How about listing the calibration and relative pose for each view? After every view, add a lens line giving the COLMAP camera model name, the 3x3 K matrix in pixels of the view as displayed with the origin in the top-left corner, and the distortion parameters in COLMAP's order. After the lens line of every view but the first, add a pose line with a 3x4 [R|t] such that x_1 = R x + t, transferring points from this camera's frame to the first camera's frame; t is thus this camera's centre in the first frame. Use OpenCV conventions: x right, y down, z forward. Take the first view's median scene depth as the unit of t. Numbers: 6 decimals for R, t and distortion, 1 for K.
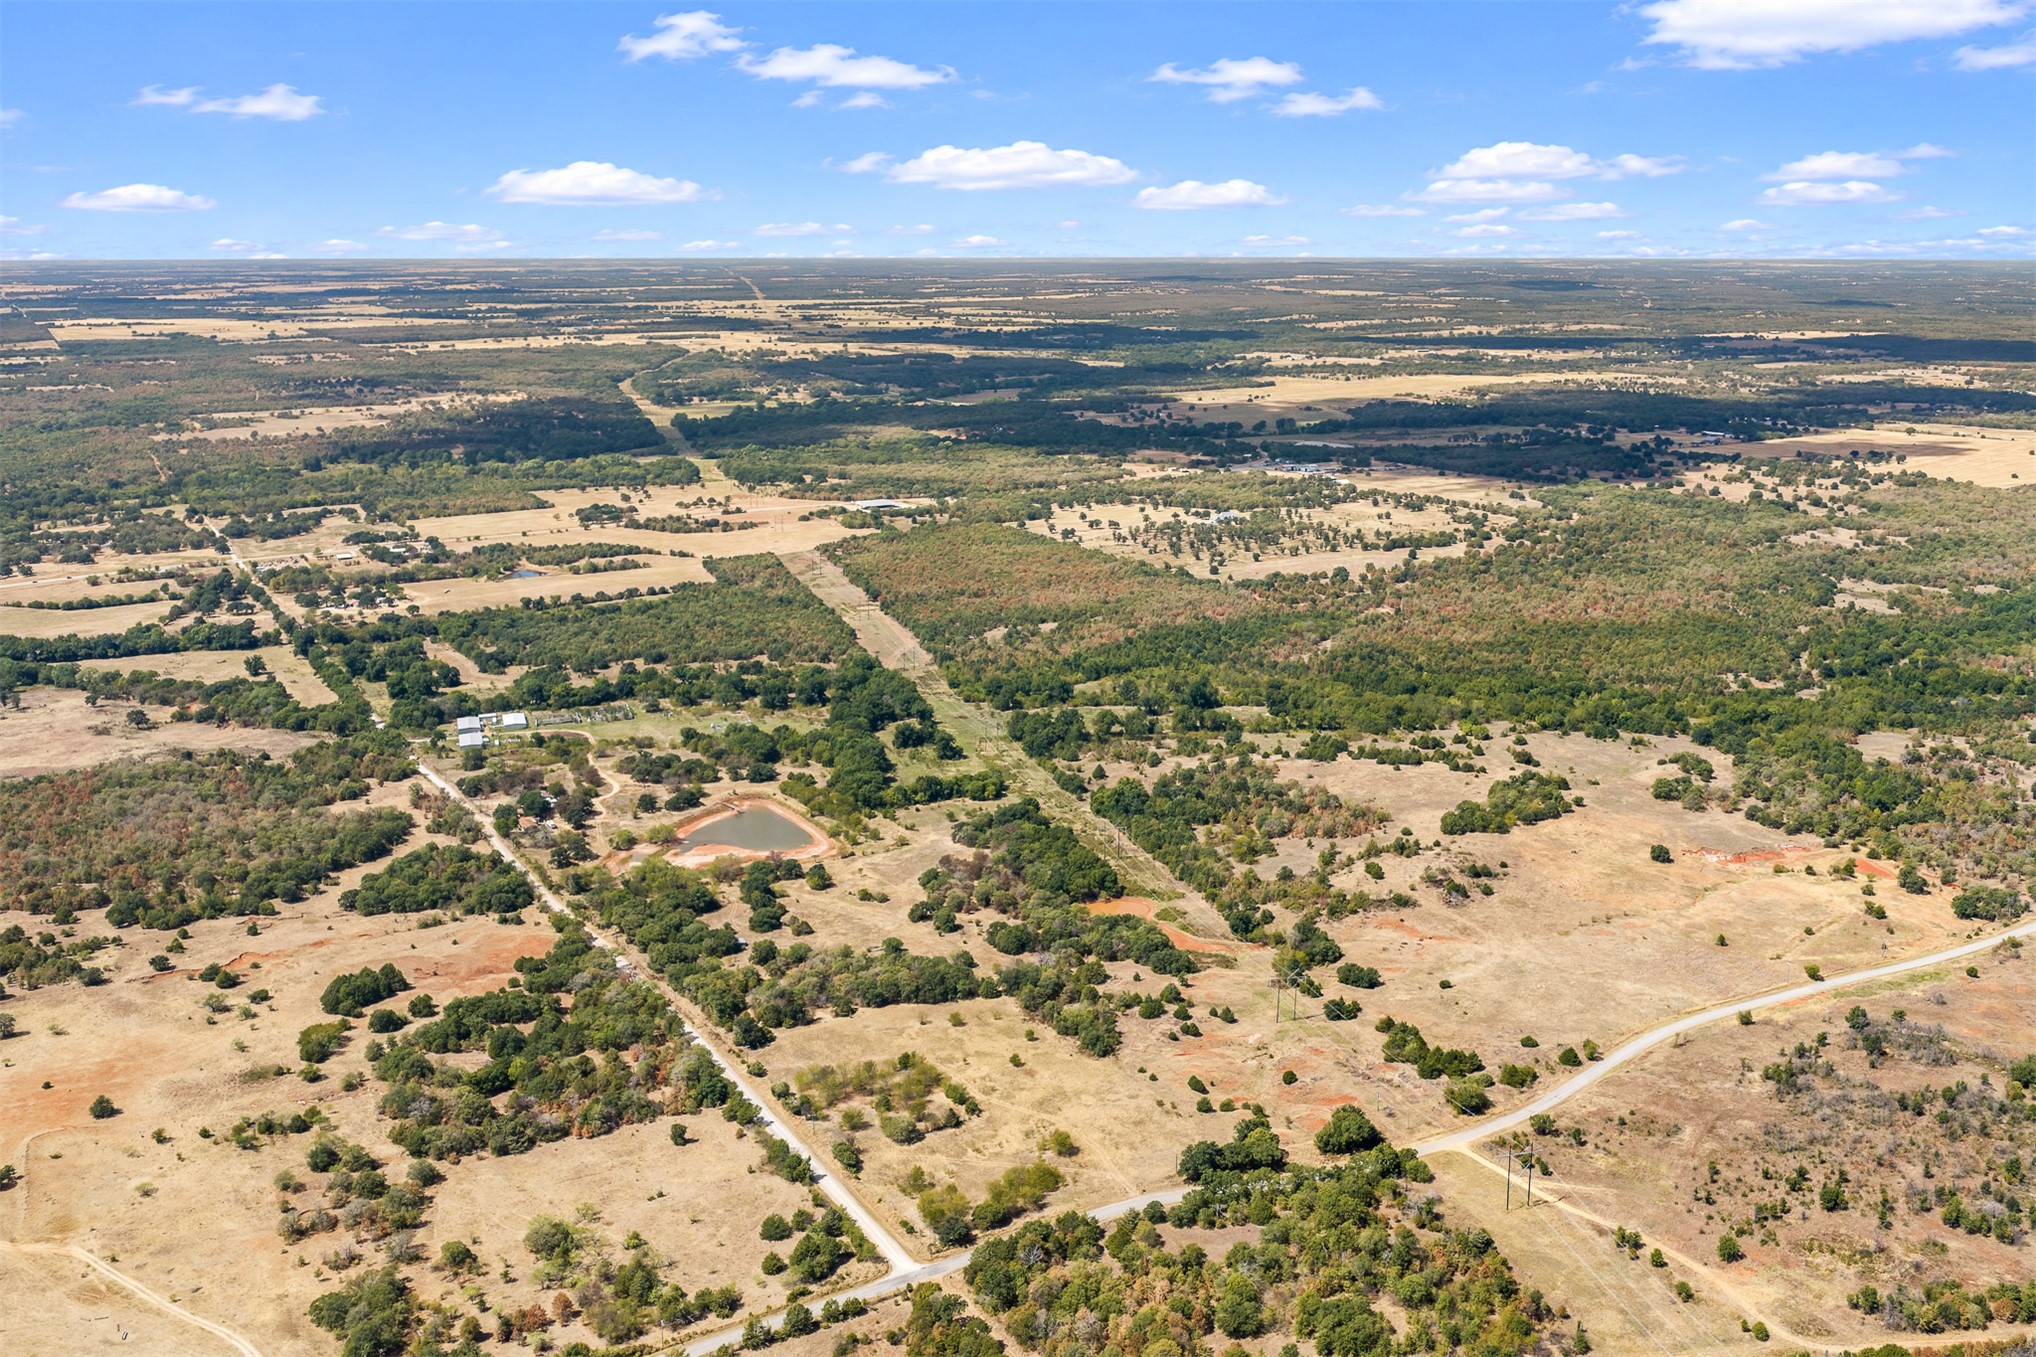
lens RADIAL K [[1678.3, 0, 1023.1], [0, 1678.3, 655.2], [0, 0, 1]] dist [0.017673, -0.046048]
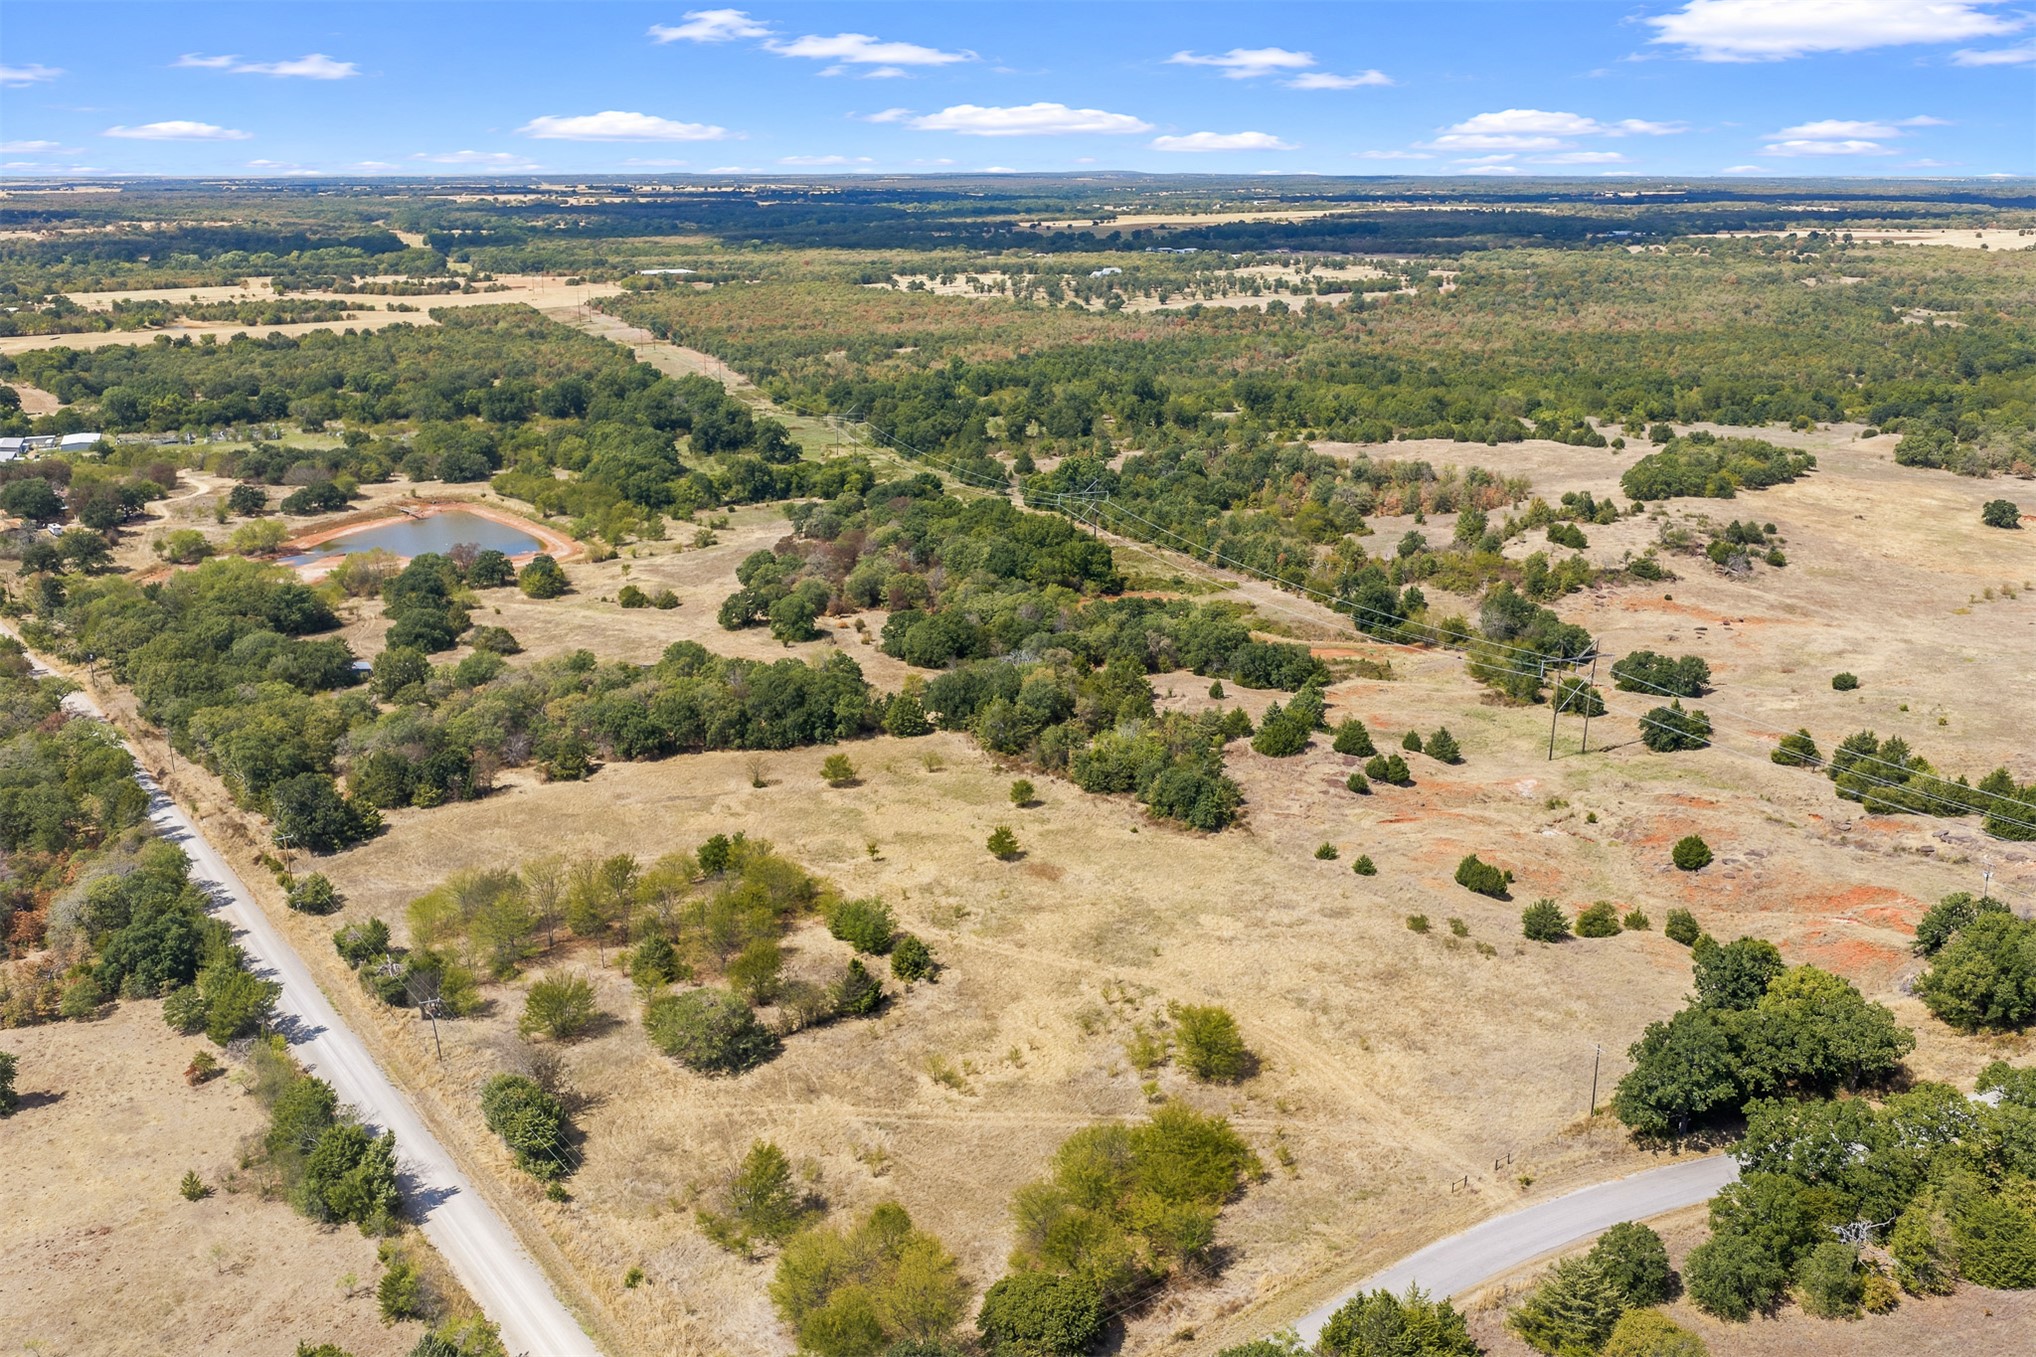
lens RADIAL K [[1678.3, 0, 1023.1], [0, 1678.3, 655.2], [0, 0, 1]] dist [0.017673, -0.046048]
pose [[0.993586, -0.029187, 0.109247, -0.037910], [0.023839, 0.998467, 0.049947, 0.163124], [-0.110538, -0.047022, 0.992759, 0.562960]]
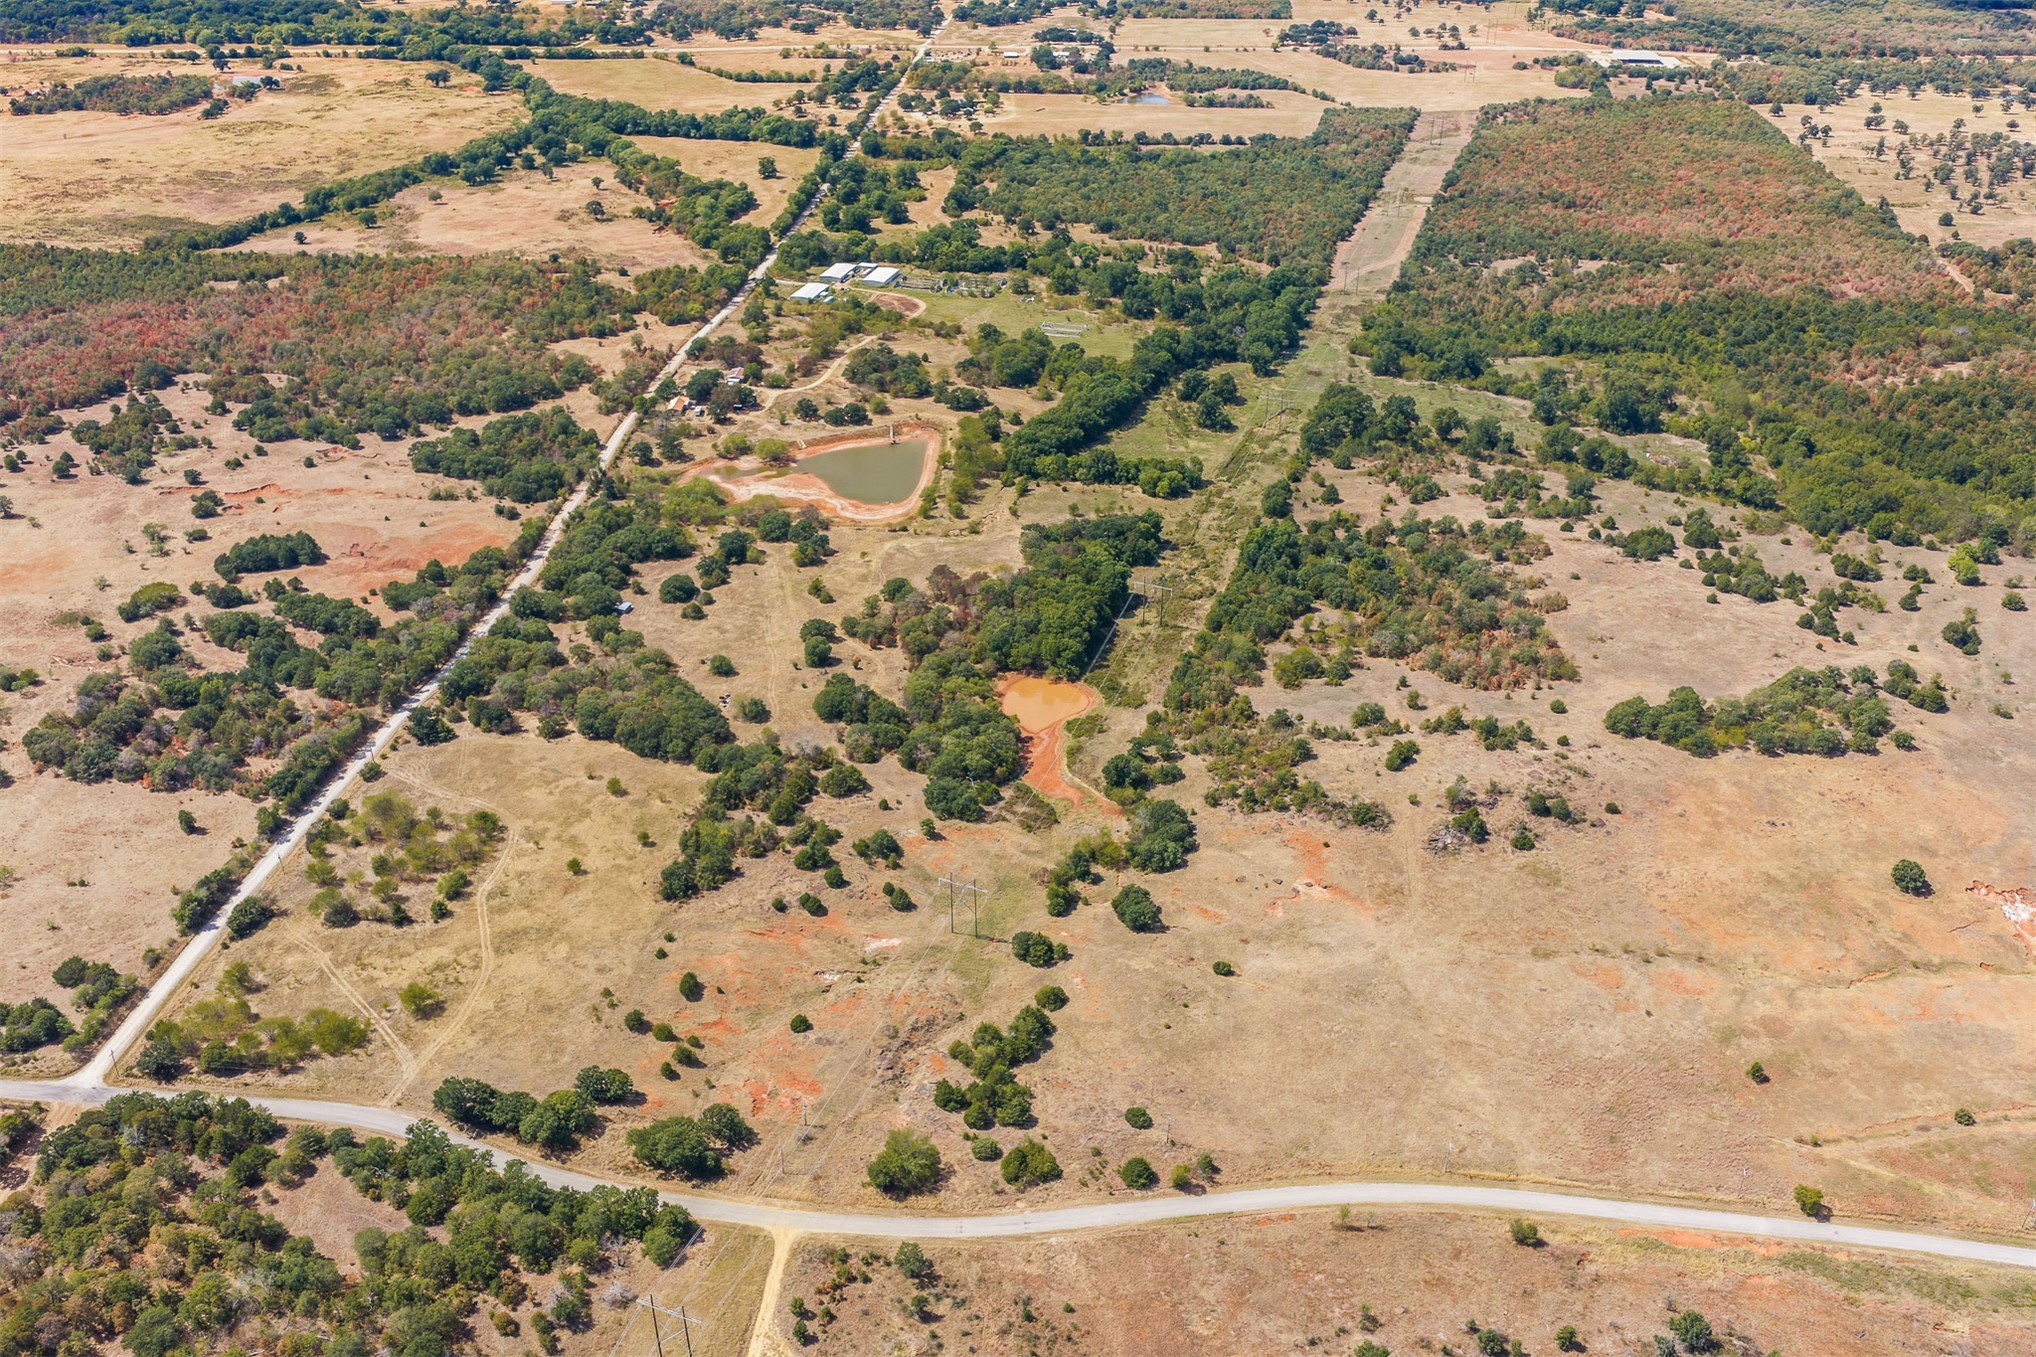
lens RADIAL K [[1678.3, 0, 1023.1], [0, 1678.3, 655.2], [0, 0, 1]] dist [0.017673, -0.046048]
pose [[0.816808, 0.291805, -0.497670, 0.497612], [-0.138434, 0.936581, 0.321950, -0.130585], [0.560055, -0.194077, 0.805402, 0.450732]]
